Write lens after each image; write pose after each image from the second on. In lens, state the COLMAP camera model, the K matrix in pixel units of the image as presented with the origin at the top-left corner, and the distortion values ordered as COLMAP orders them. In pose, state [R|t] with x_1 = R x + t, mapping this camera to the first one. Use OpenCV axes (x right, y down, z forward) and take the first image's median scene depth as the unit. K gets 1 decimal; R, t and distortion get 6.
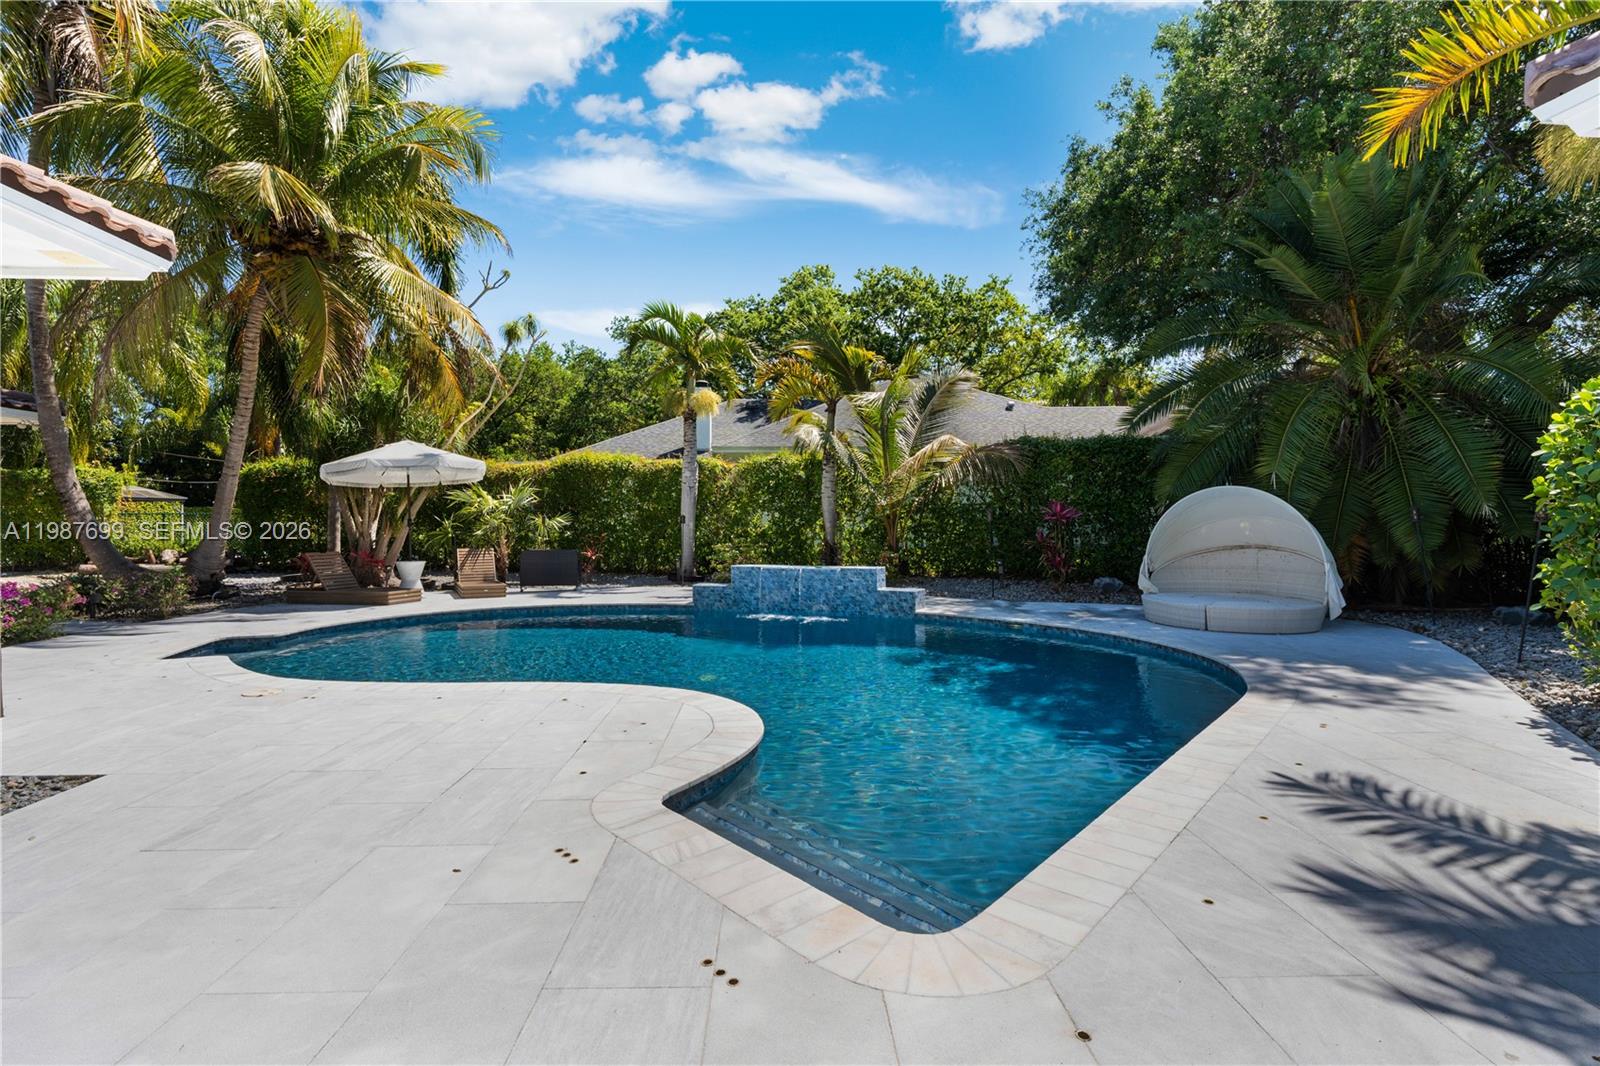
lens RADIAL K [[757.1, 0, 792.9], [0, 757.1, 526.0], [0, 0, 1]] dist [-0.000590, -0.000357]
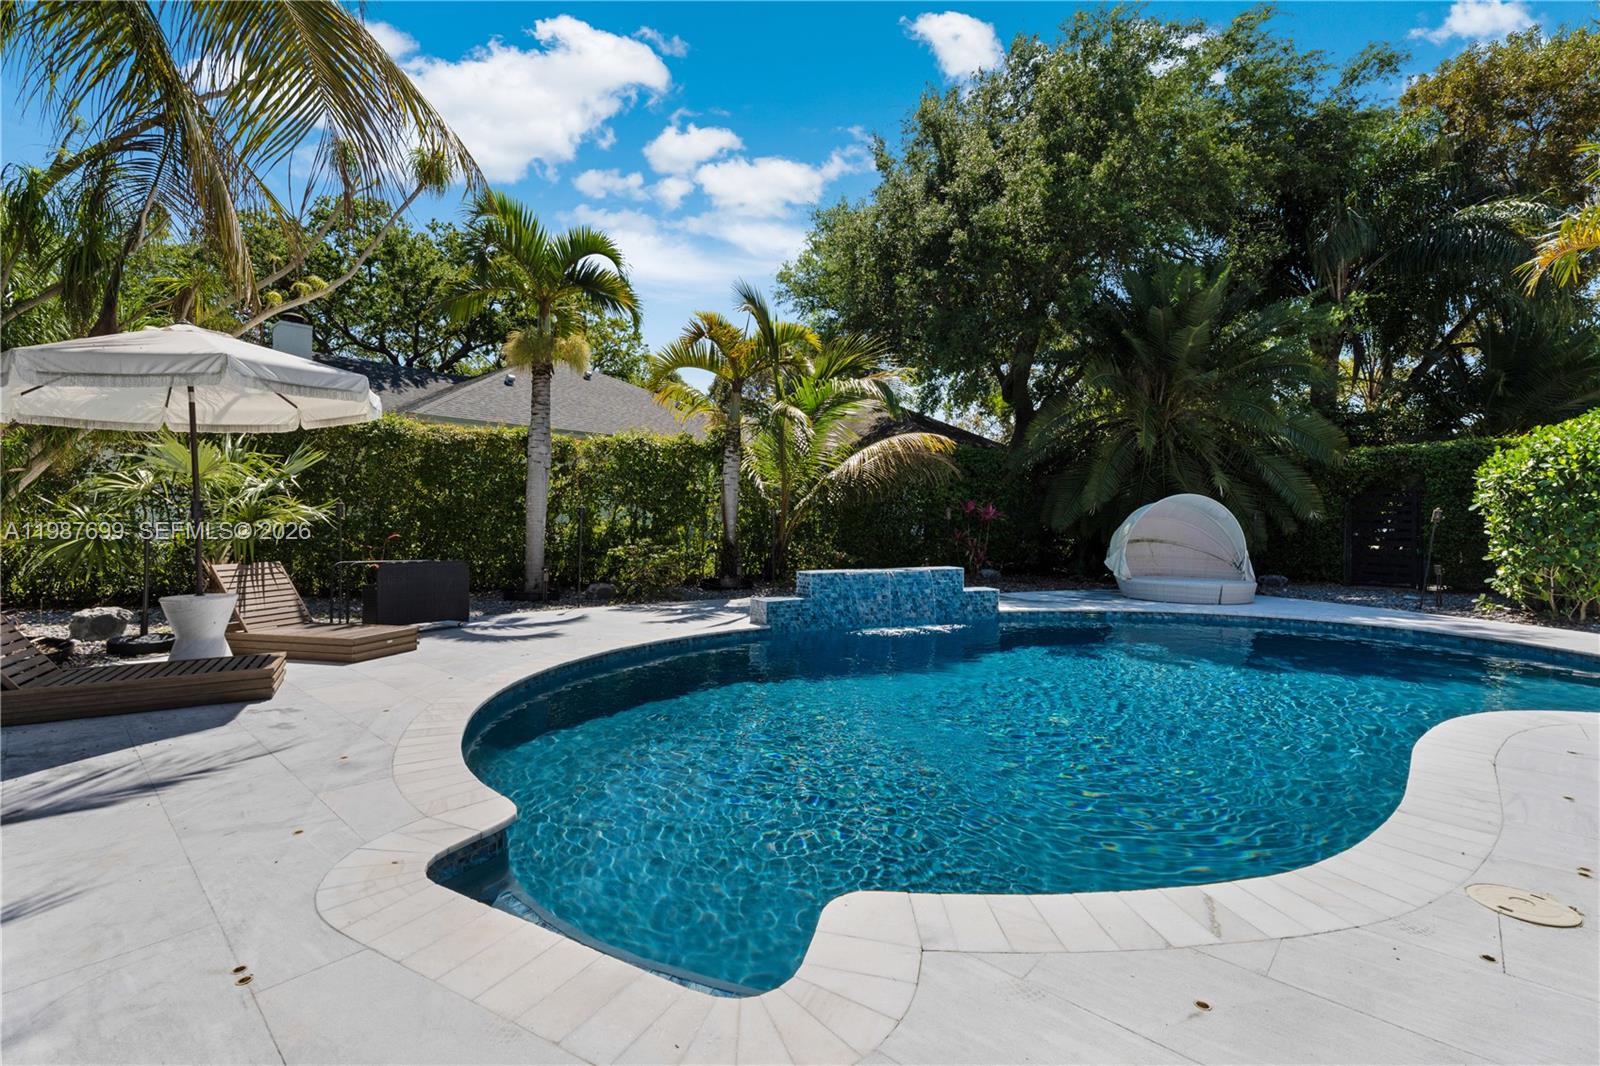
lens RADIAL K [[717.3, 0, 804.3], [0, 717.3, 530.4], [0, 0, 1]] dist [0.004520, 0.000440]
pose [[0.694506, -0.001946, 0.719484, -0.531329], [-0.002122, 0.999986, 0.004753, 0.004499], [-0.719484, -0.004827, 0.694493, 0.420655]]
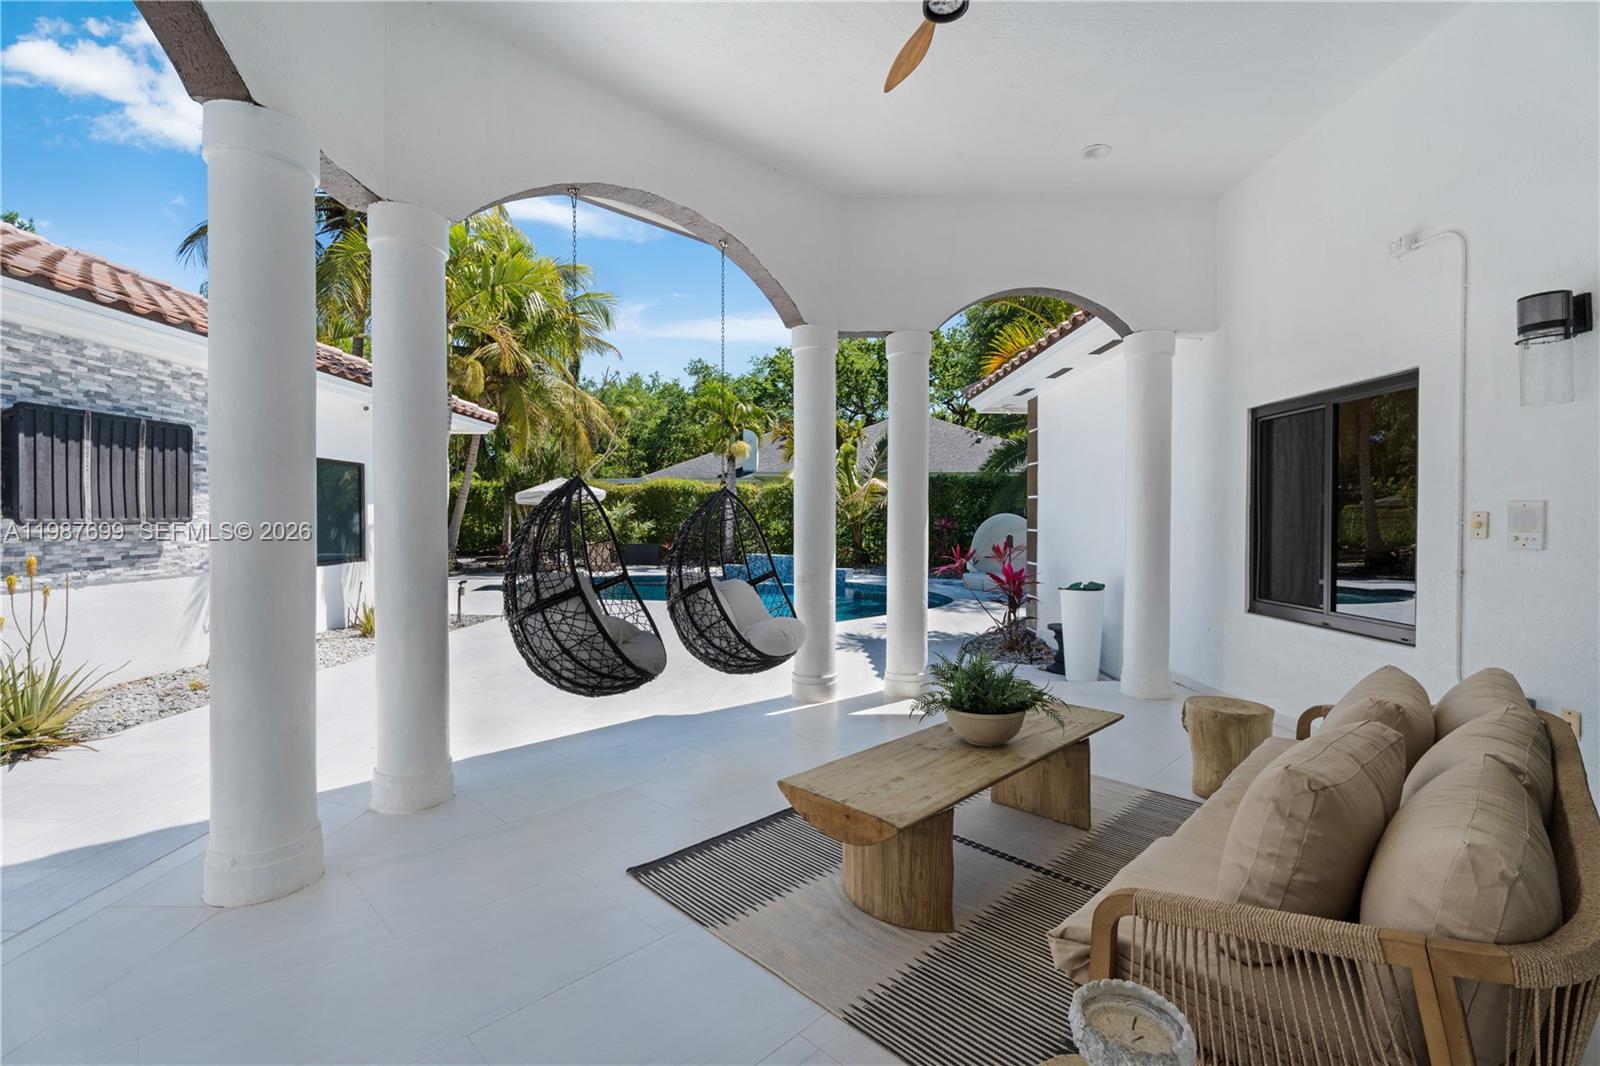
lens RADIAL K [[717.3, 0, 803.2], [0, 717.3, 530.1], [0, 0, 1]] dist [0.004520, 0.000440]
pose [[0.996452, 0.011083, -0.083436, 0.158089], [-0.010129, 0.999879, 0.011848, -0.019757], [0.083557, -0.010960, 0.996443, -0.528687]]
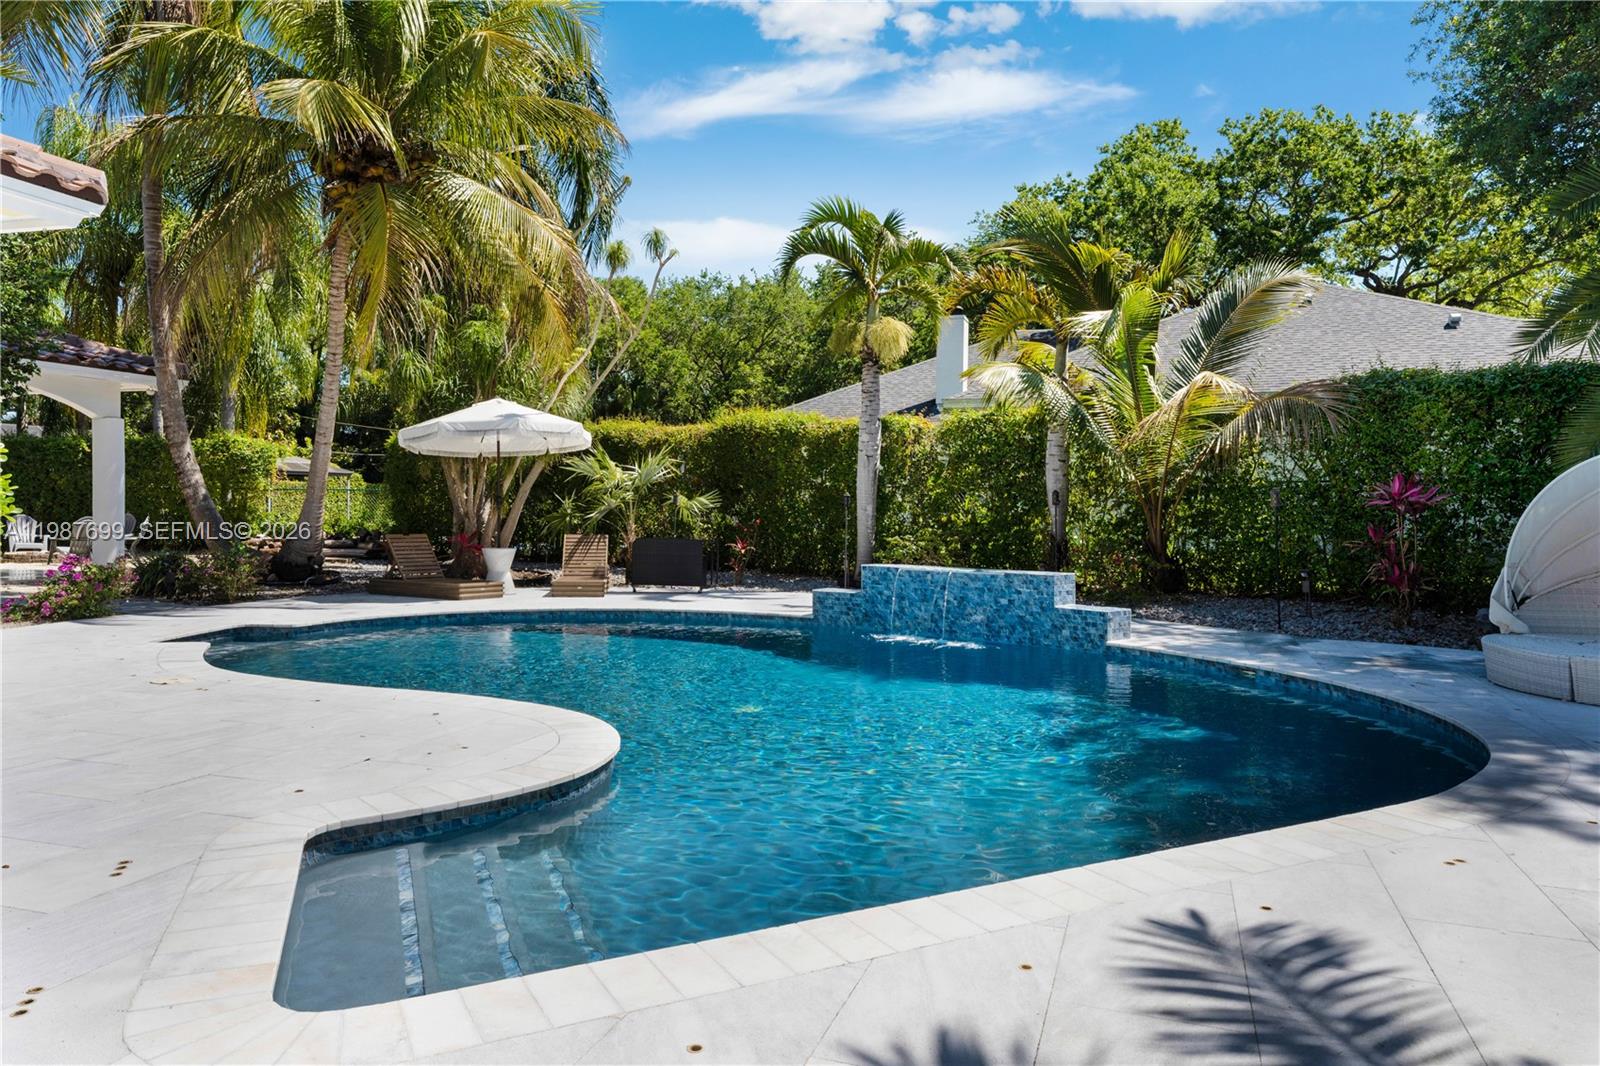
lens RADIAL K [[1079.5, 0, 794.1], [0, 1079.5, 519.4], [0, 0, 1]] dist [0.002846, 0.015004]
pose [[0.937409, 0.016740, -0.347827, 0.180465], [-0.015970, 0.999860, 0.005083, 0.004969], [0.347863, 0.000790, 0.937545, 0.025286]]
